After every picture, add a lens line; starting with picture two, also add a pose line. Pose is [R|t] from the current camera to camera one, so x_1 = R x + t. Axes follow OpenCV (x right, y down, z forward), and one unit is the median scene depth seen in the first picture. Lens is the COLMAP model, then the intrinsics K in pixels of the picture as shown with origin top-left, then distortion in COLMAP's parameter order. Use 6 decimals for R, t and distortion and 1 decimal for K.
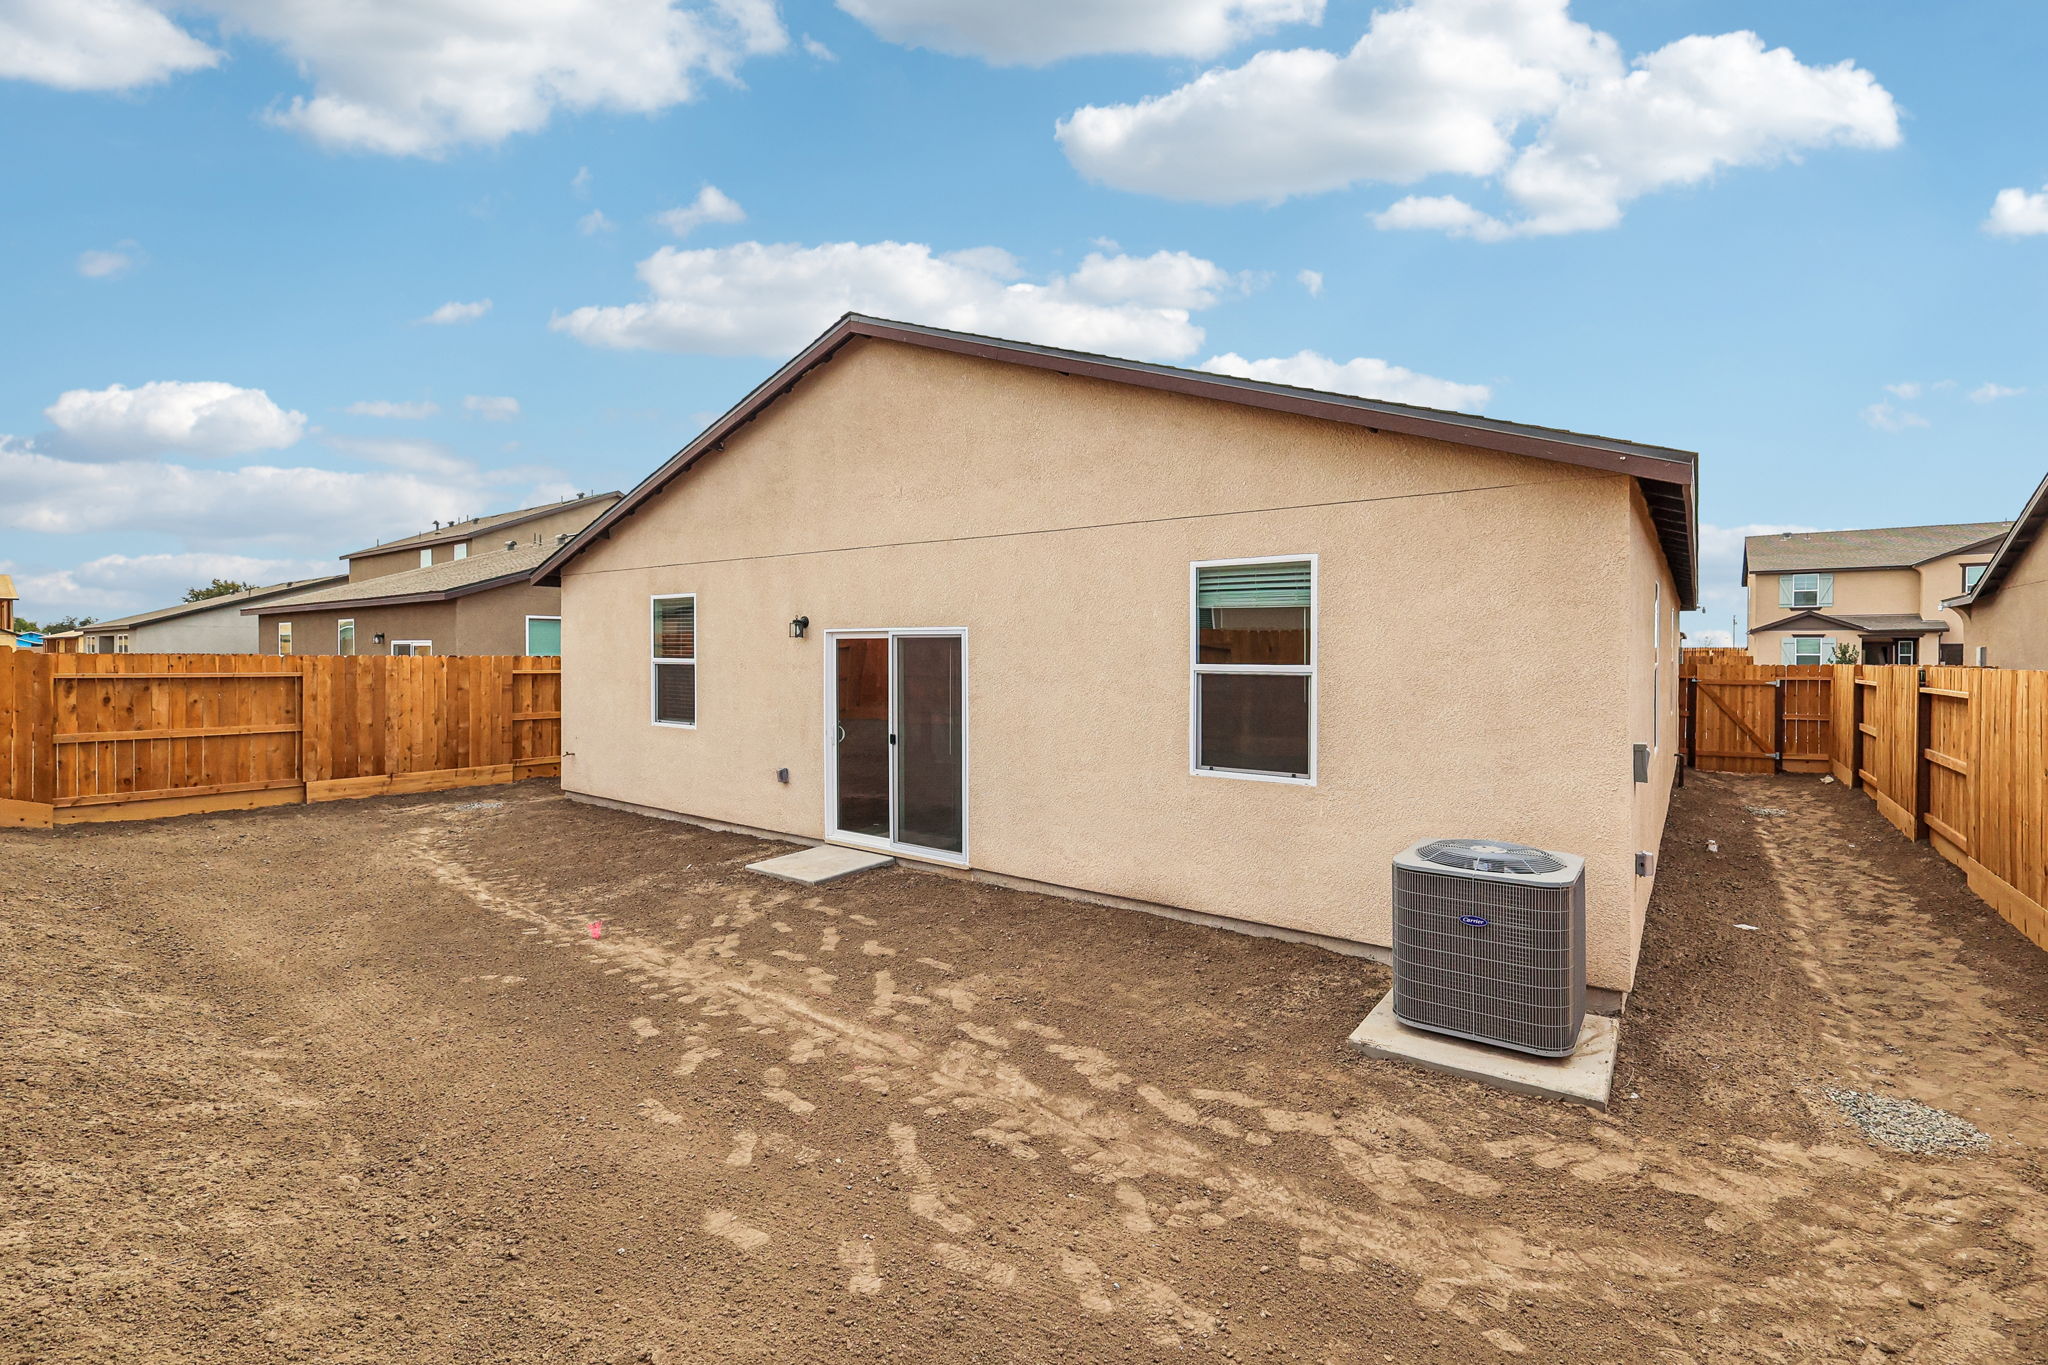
lens RADIAL K [[881.2, 0, 1026.1], [0, 881.2, 666.5], [0, 0, 1]] dist [0.000378, 0.000132]
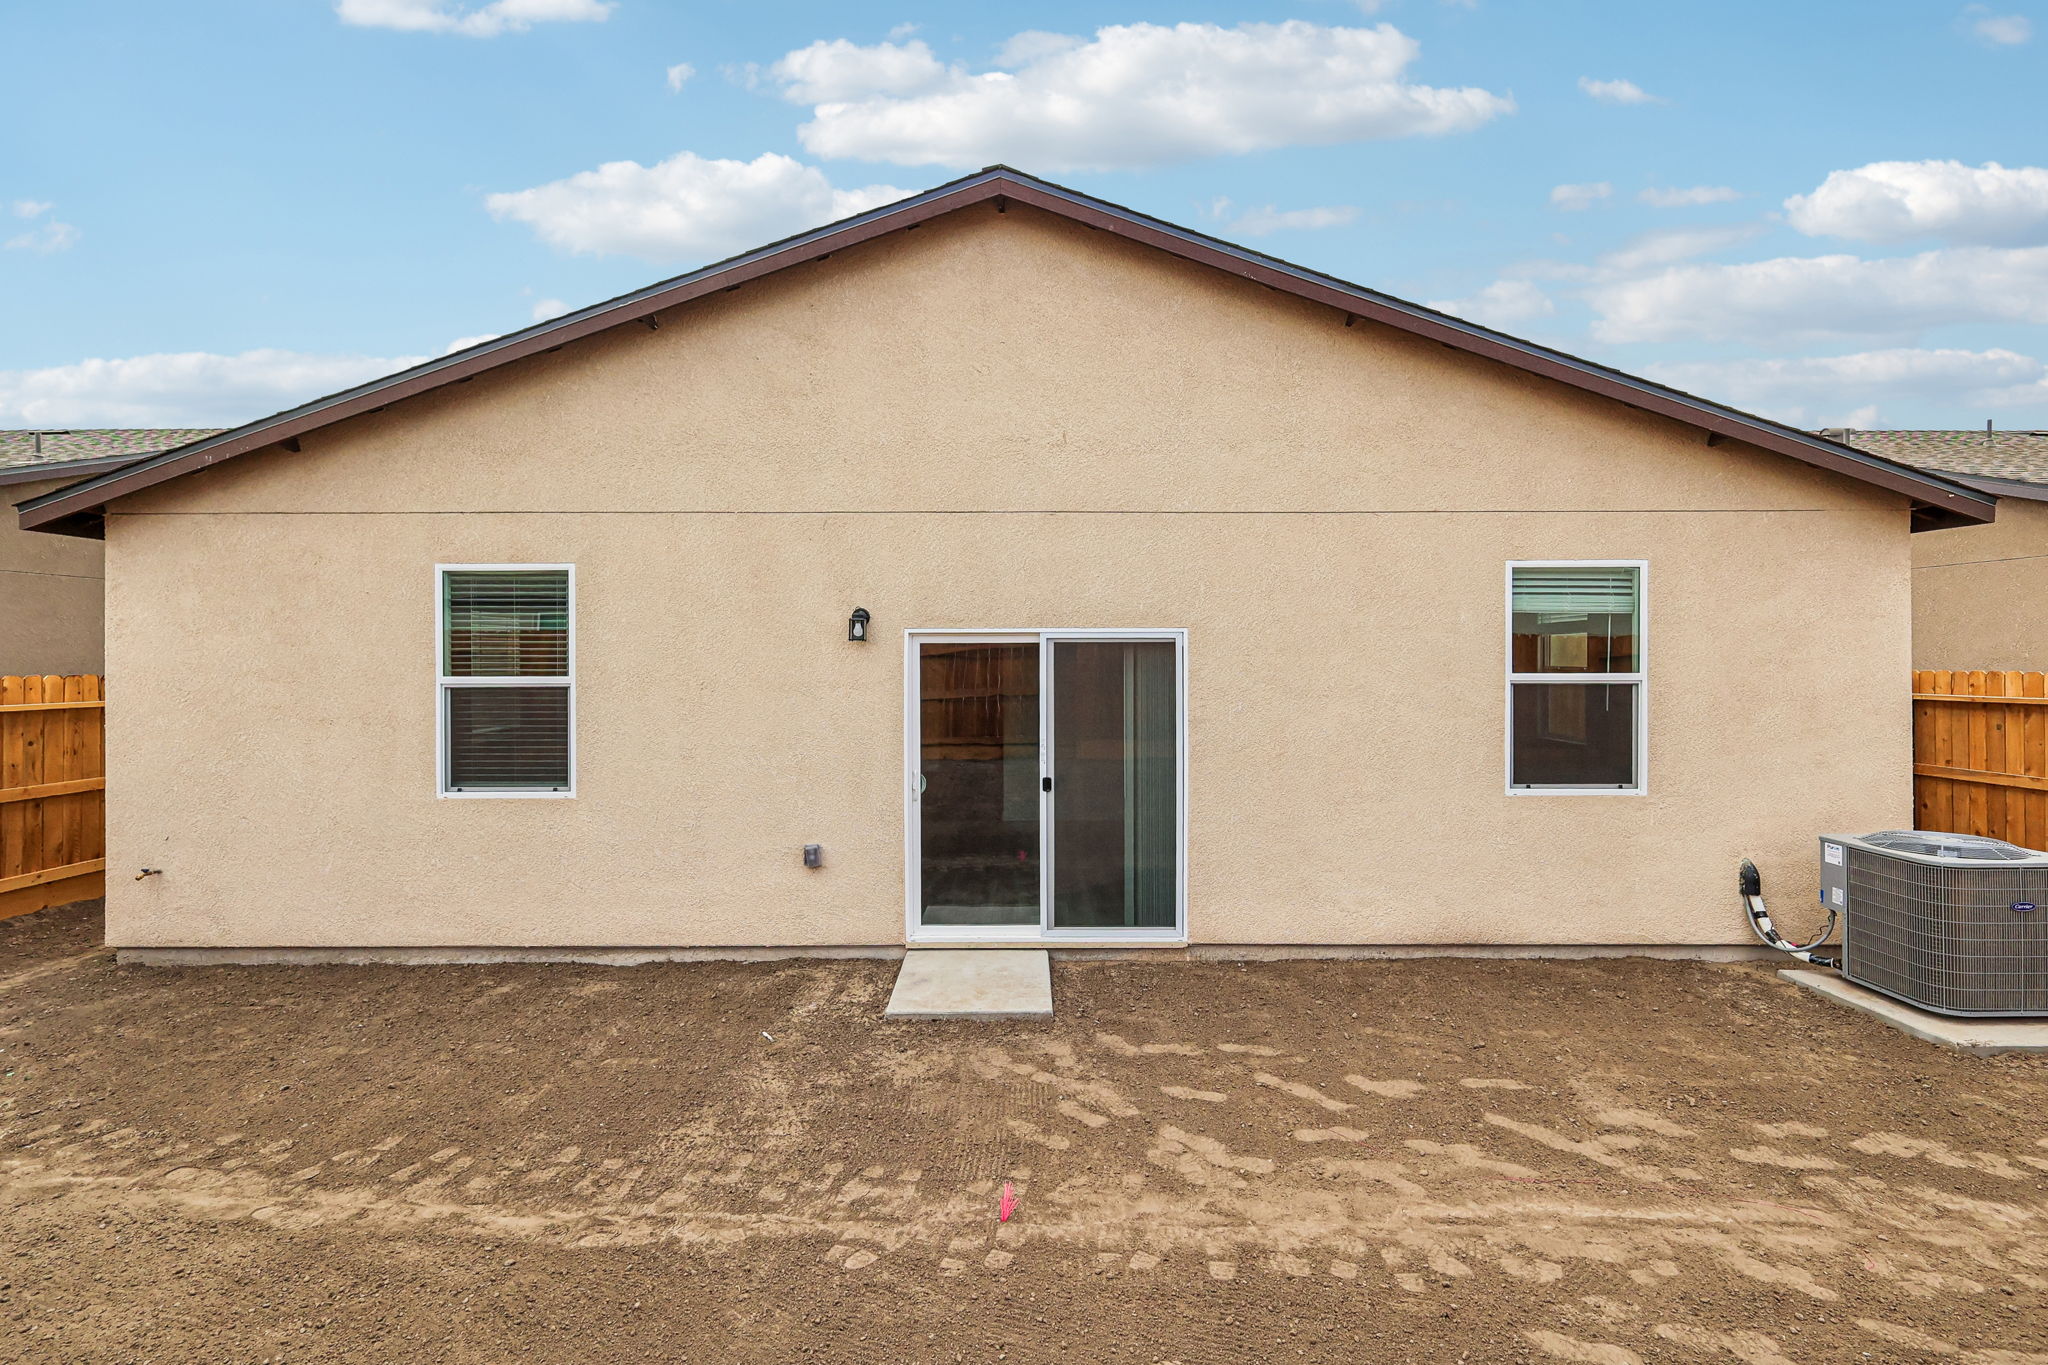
lens RADIAL K [[896.5, 0, 1018.3], [0, 896.5, 666.7], [0, 0, 1]] dist [0.003949, 0.000529]
pose [[0.809287, -0.010404, 0.587321, -0.794047], [0.013854, 0.999903, -0.001378, -0.016048], [-0.587250, 0.009252, 0.809353, 0.569268]]
